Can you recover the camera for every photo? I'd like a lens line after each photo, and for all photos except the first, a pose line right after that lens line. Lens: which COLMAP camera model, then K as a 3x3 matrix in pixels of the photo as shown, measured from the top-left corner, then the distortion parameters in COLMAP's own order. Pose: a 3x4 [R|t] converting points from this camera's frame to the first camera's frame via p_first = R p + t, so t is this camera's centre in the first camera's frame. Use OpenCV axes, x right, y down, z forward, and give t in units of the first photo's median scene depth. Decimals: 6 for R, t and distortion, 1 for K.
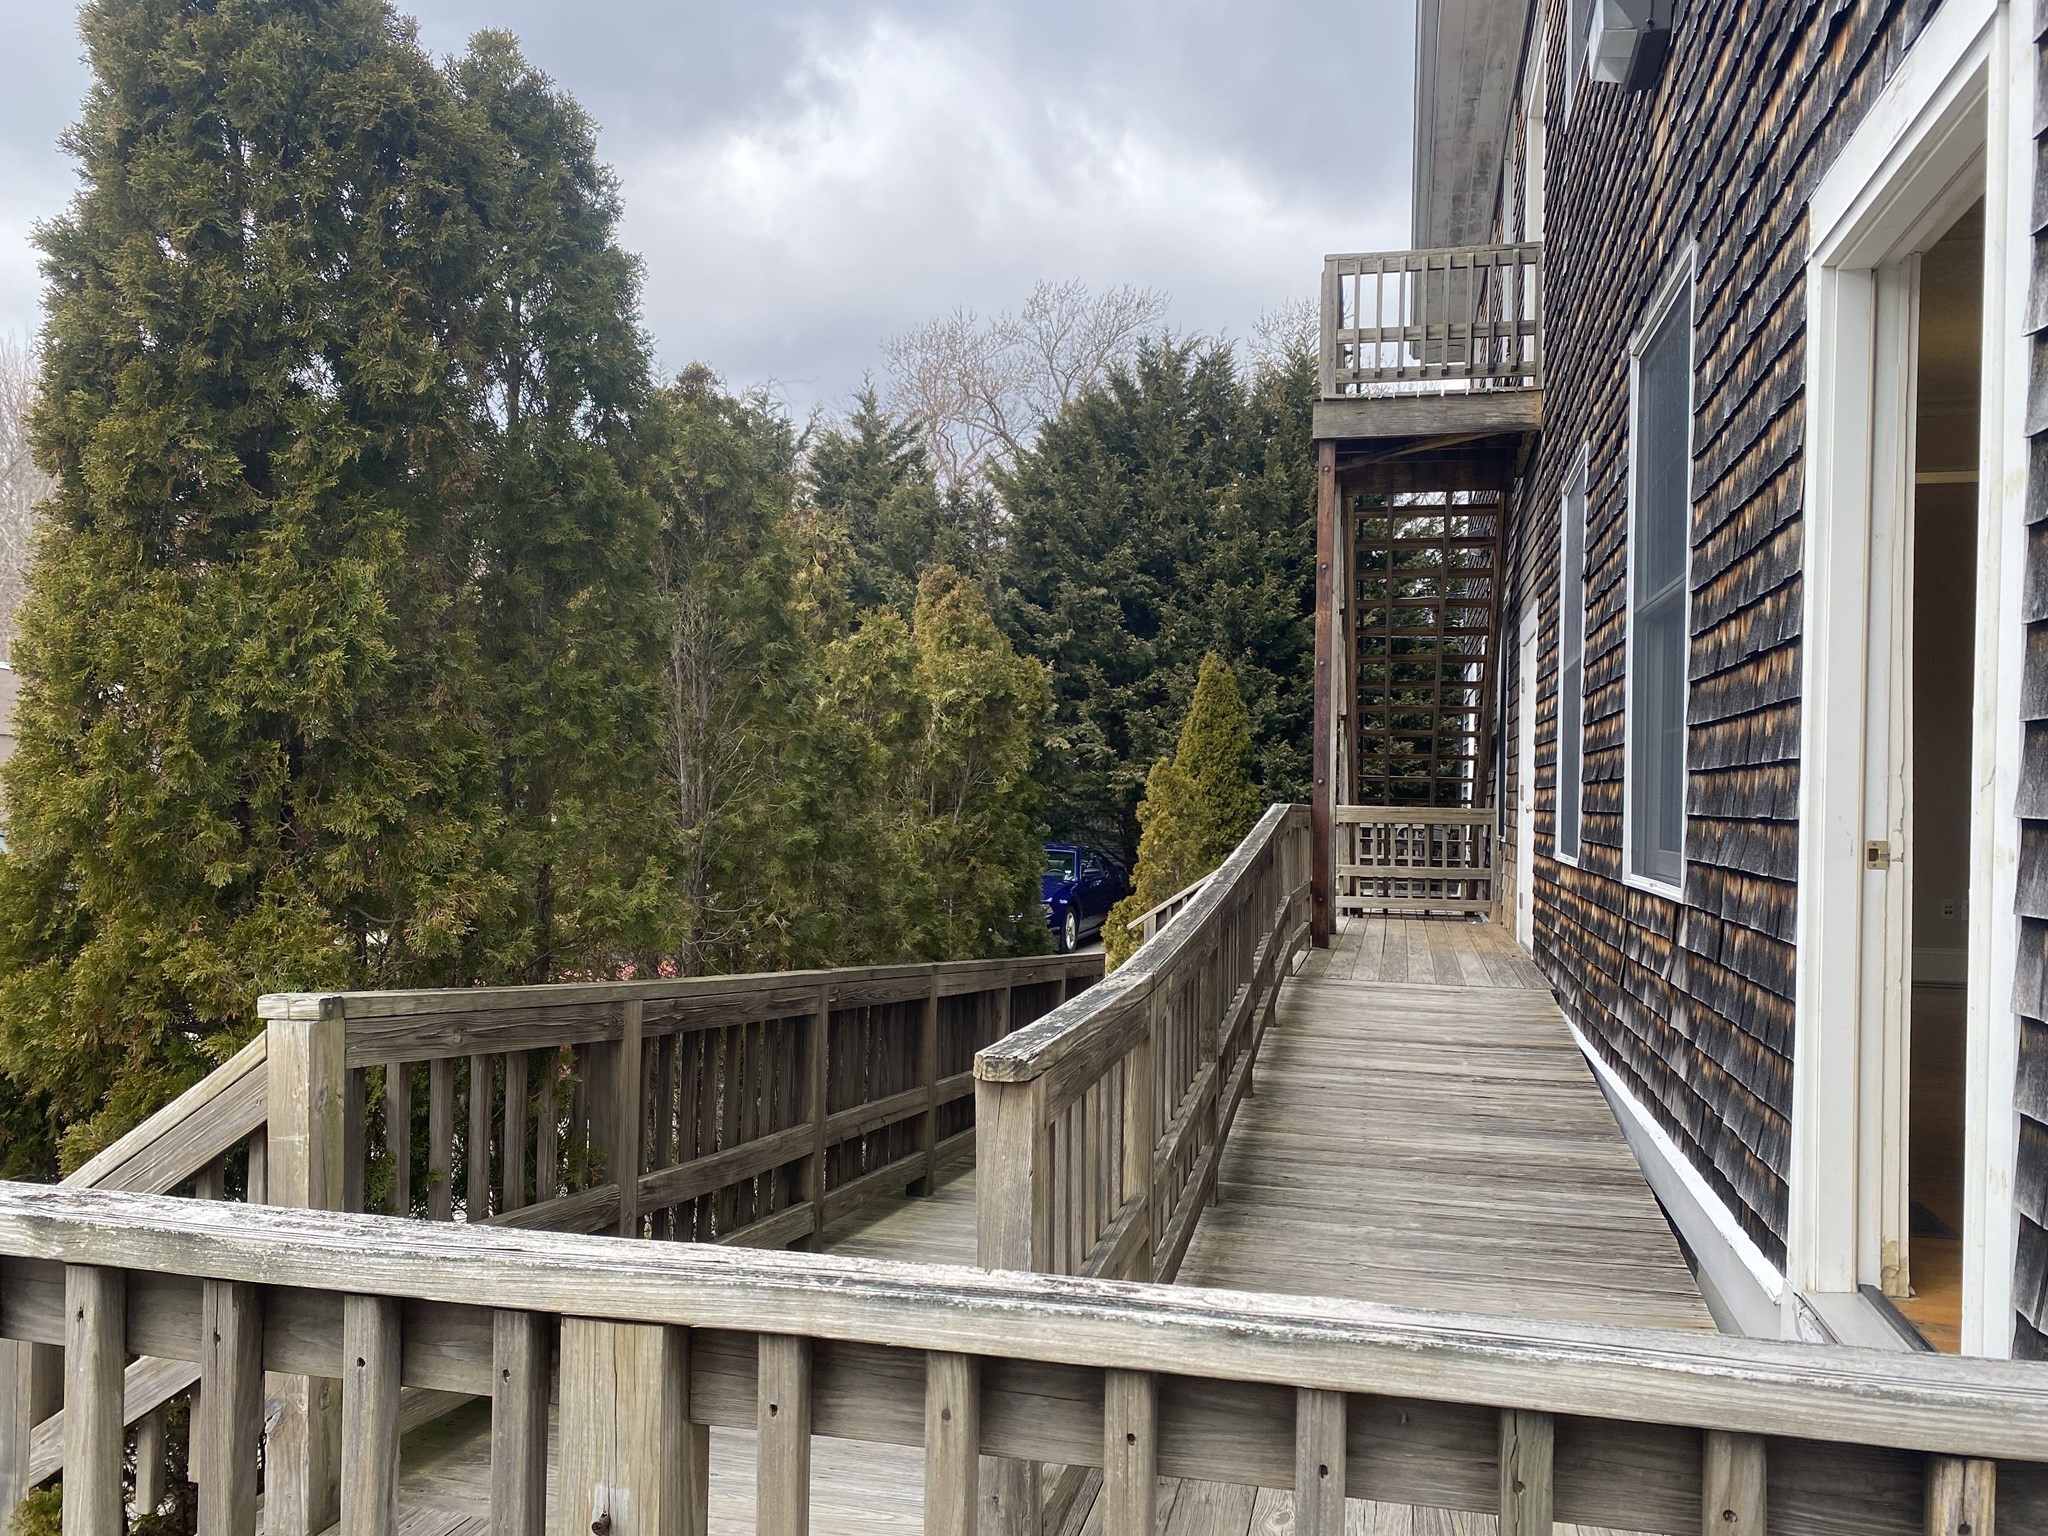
lens RADIAL K [[1560.4, 0, 1027.7], [0, 1560.4, 780.7], [0, 0, 1]] dist [0.029251, -0.034377]
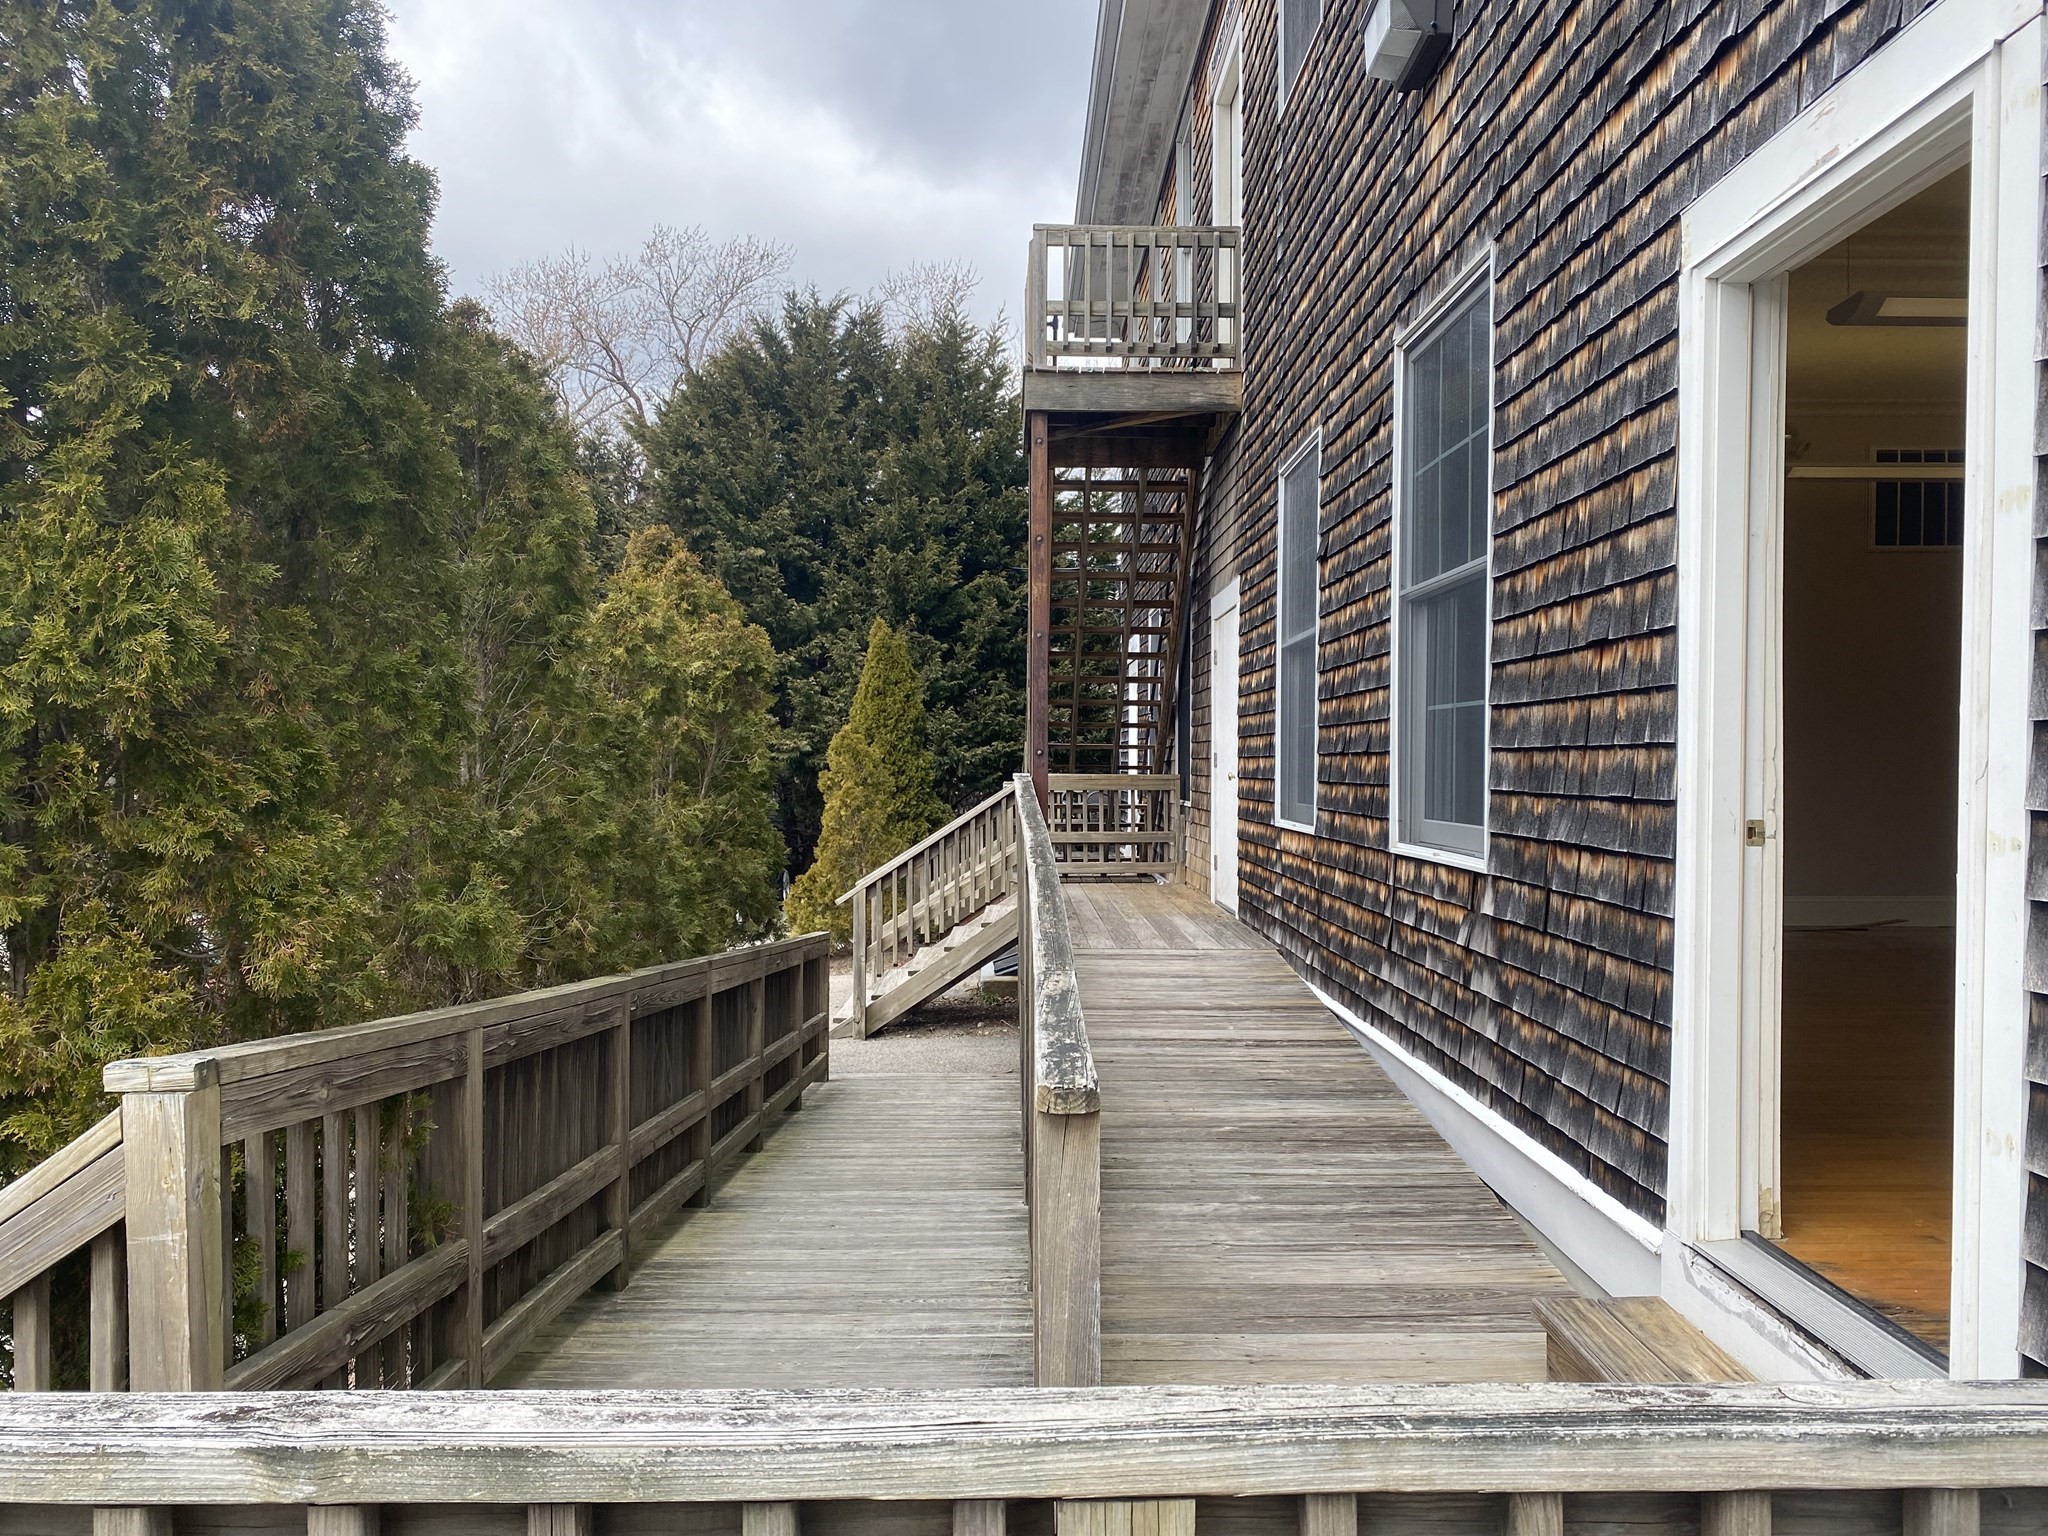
lens RADIAL K [[1560.4, 0, 1059.1], [0, 1560.4, 778.1], [0, 0, 1]] dist [0.029251, -0.034377]
pose [[0.965787, -0.016609, 0.258806, -0.138144], [0.010806, 0.999658, 0.023828, -0.014669], [-0.259113, -0.020216, 0.965635, 0.060773]]
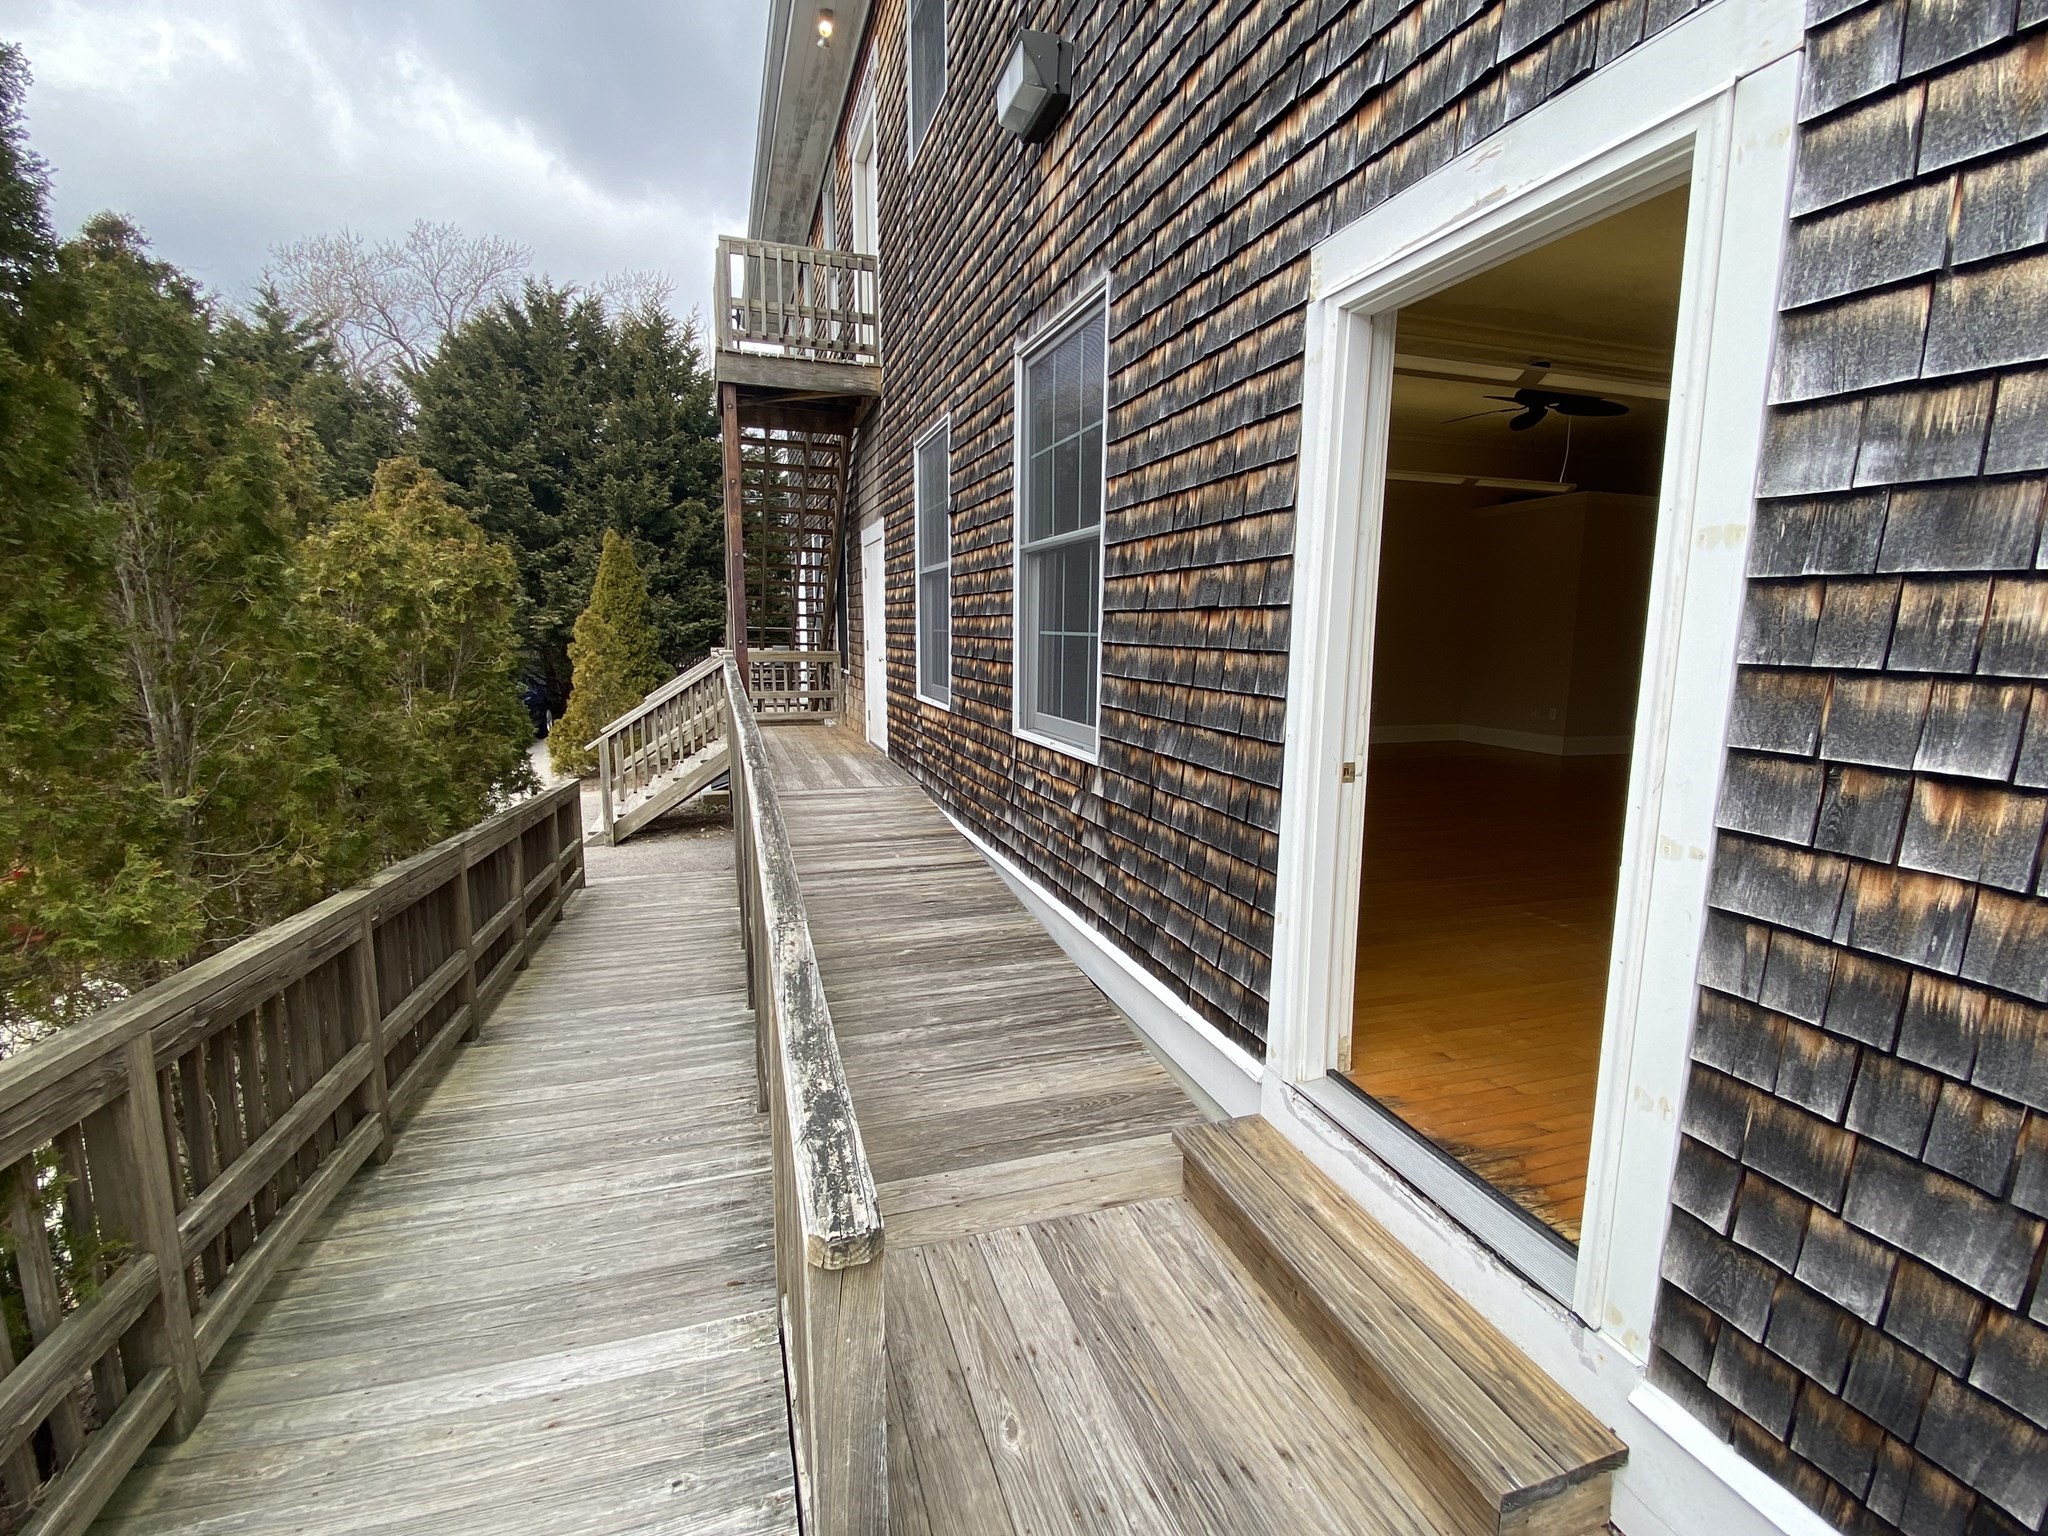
lens RADIAL K [[942.2, 0, 1034.5], [0, 942.2, 765.8], [0, 0, 1]] dist [0.015841, -0.017312]
pose [[0.848954, -0.085270, 0.521543, -0.085874], [-0.002053, 0.986357, 0.164607, -0.065944], [-0.528463, -0.140814, 0.837196, 0.319368]]
